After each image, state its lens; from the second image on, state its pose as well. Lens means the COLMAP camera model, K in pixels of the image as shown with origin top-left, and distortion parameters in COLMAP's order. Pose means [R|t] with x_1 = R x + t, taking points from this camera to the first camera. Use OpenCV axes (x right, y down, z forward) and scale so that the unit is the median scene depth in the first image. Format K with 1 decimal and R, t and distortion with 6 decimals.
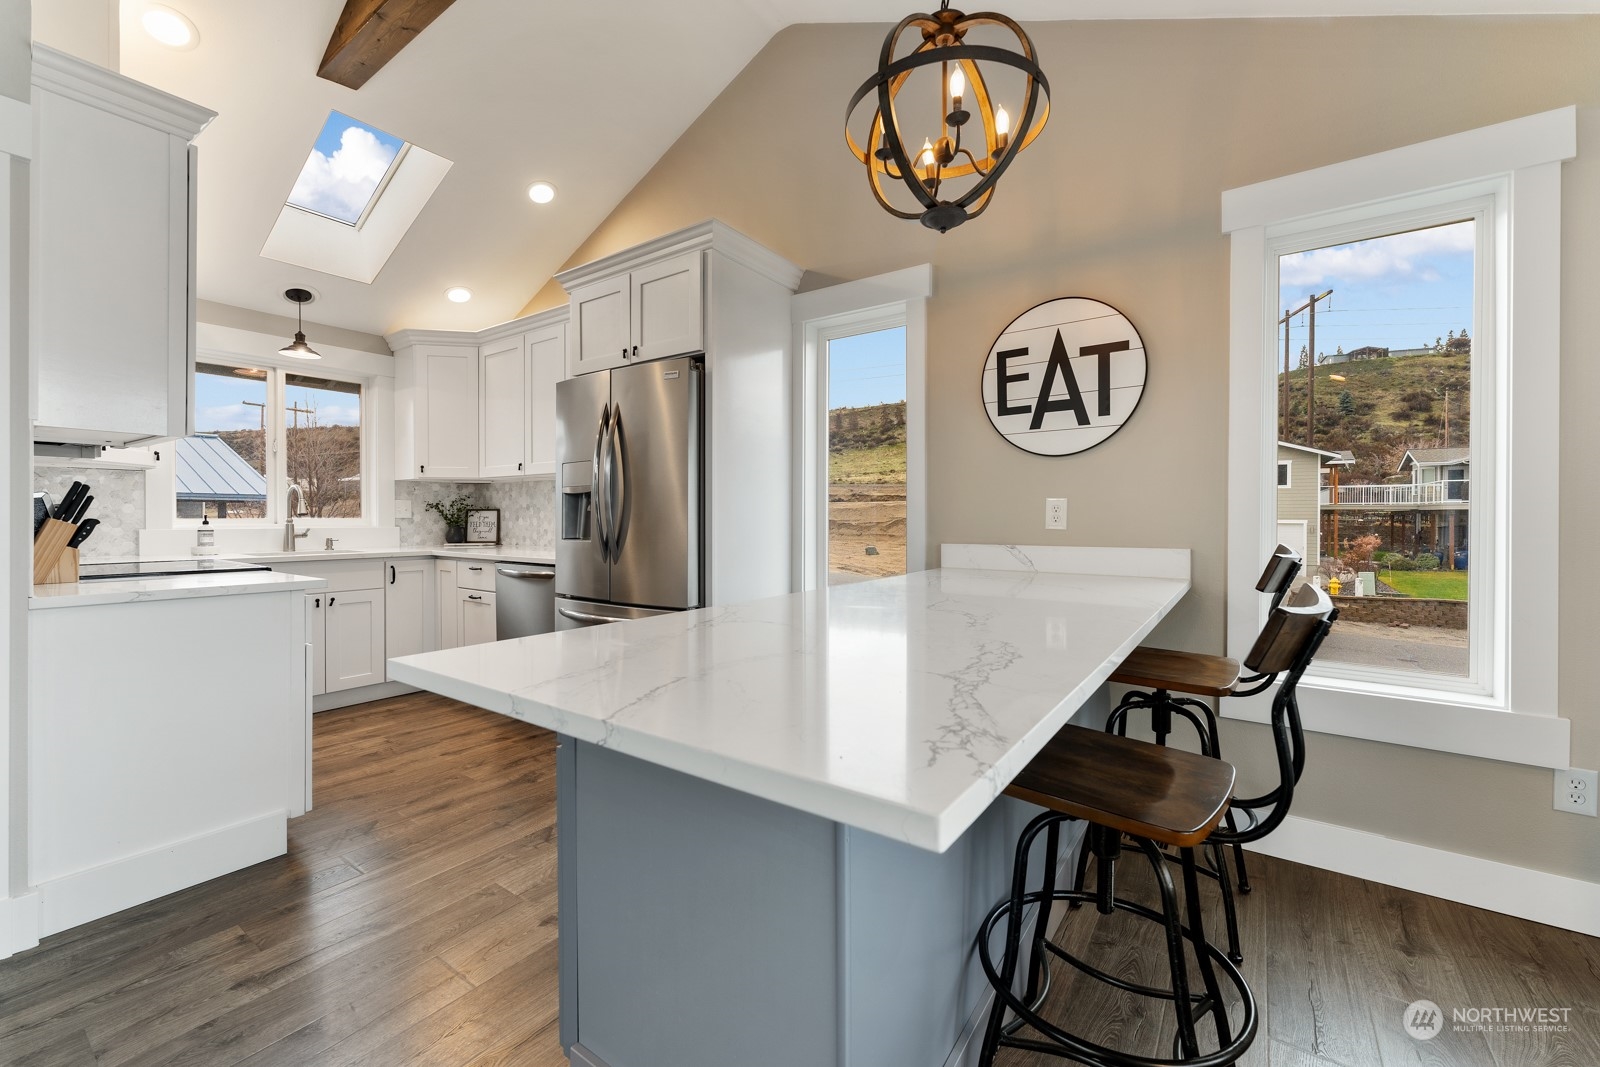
lens RADIAL K [[650.4, 0, 794.2], [0, 650.4, 519.0], [0, 0, 1]] dist [0.000456, 0.000559]
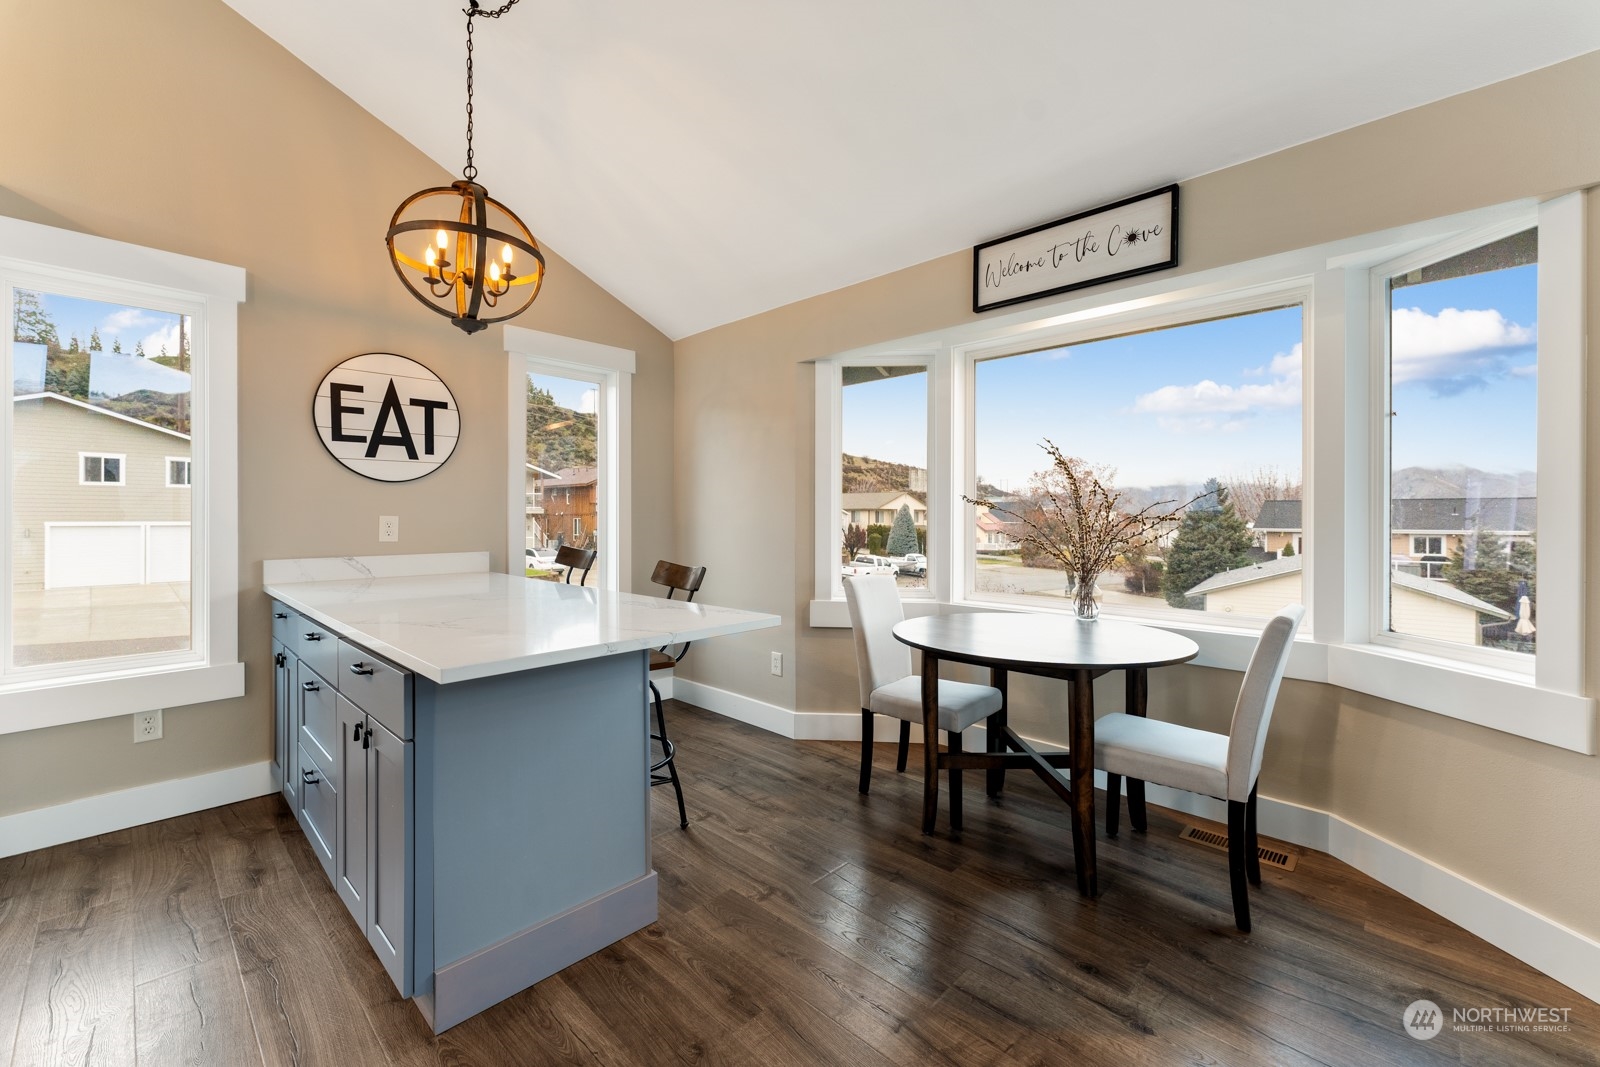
lens RADIAL K [[650.4, 0, 794.2], [0, 650.4, 519.0], [0, 0, 1]] dist [0.000456, 0.000559]
pose [[0.147298, -0.003480, 0.989086, -0.414640], [0.003554, 0.999989, 0.002989, -0.016169], [-0.989086, 0.003075, 0.147309, 0.039065]]
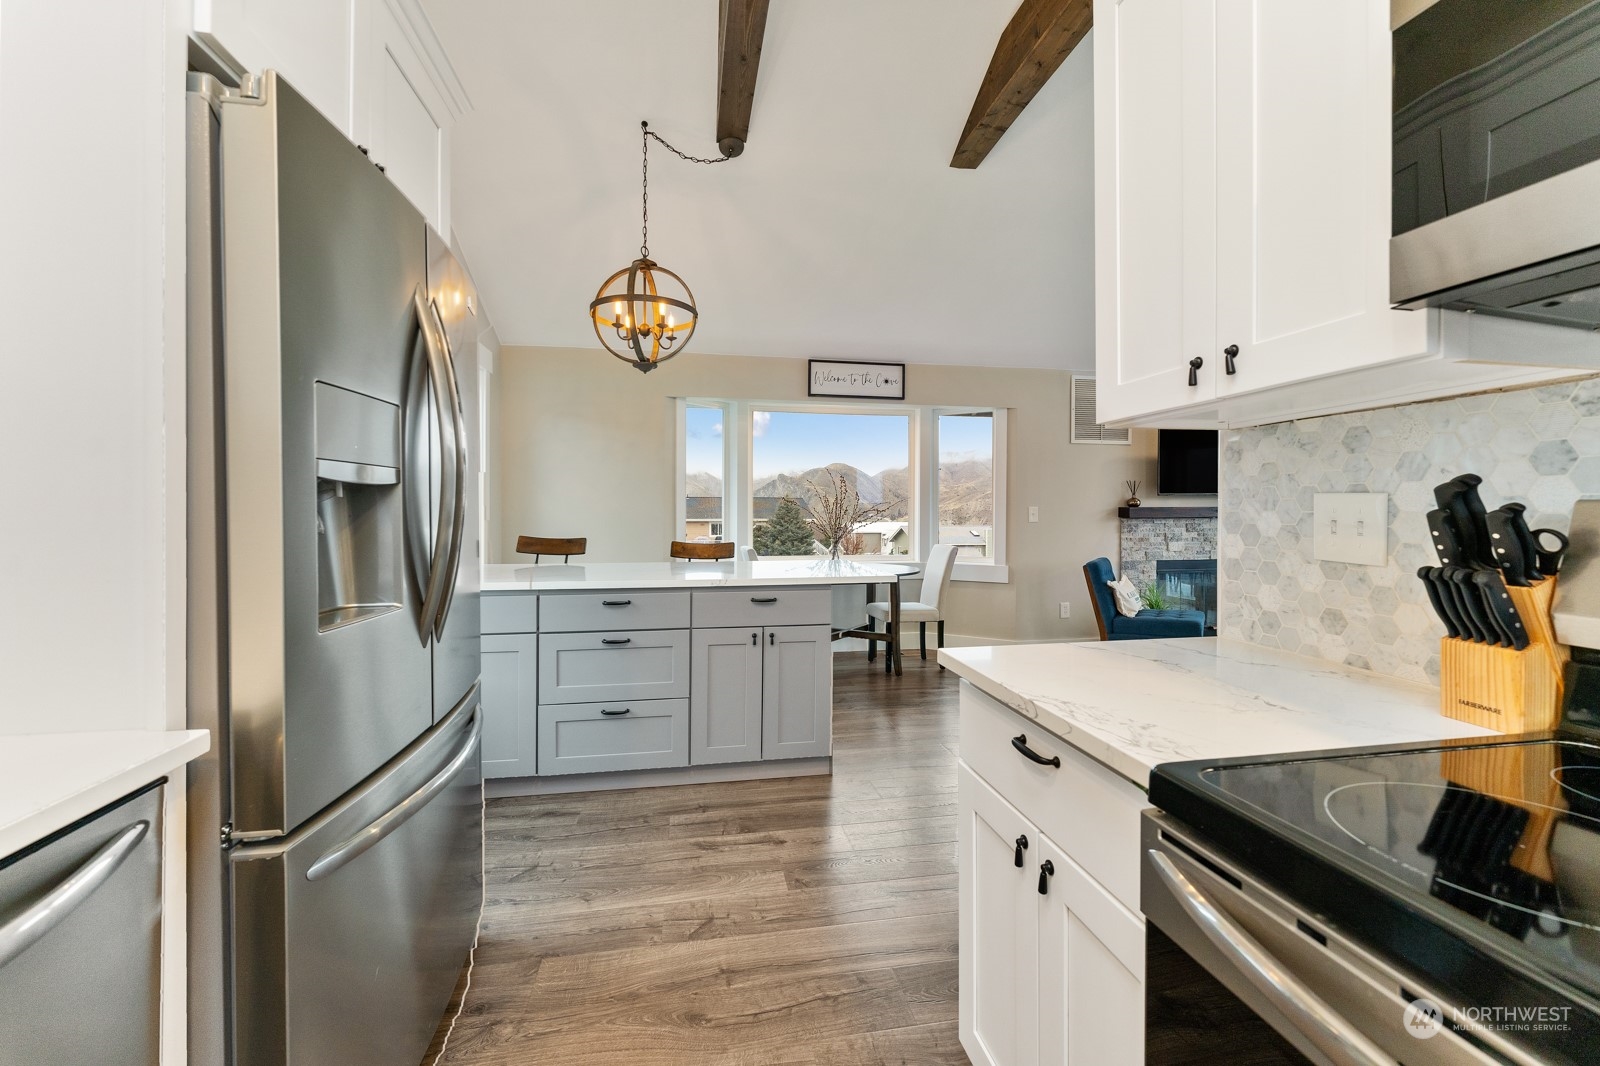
lens RADIAL K [[638.4, 0, 794.4], [0, 638.4, 512.9], [0, 0, 1]] dist [-0.038085, 0.000092]
pose [[-0.706742, -0.003837, 0.707461, -0.537636], [0.002106, 0.999969, 0.007527, -0.018775], [-0.707468, 0.006809, -0.706713, 0.781592]]
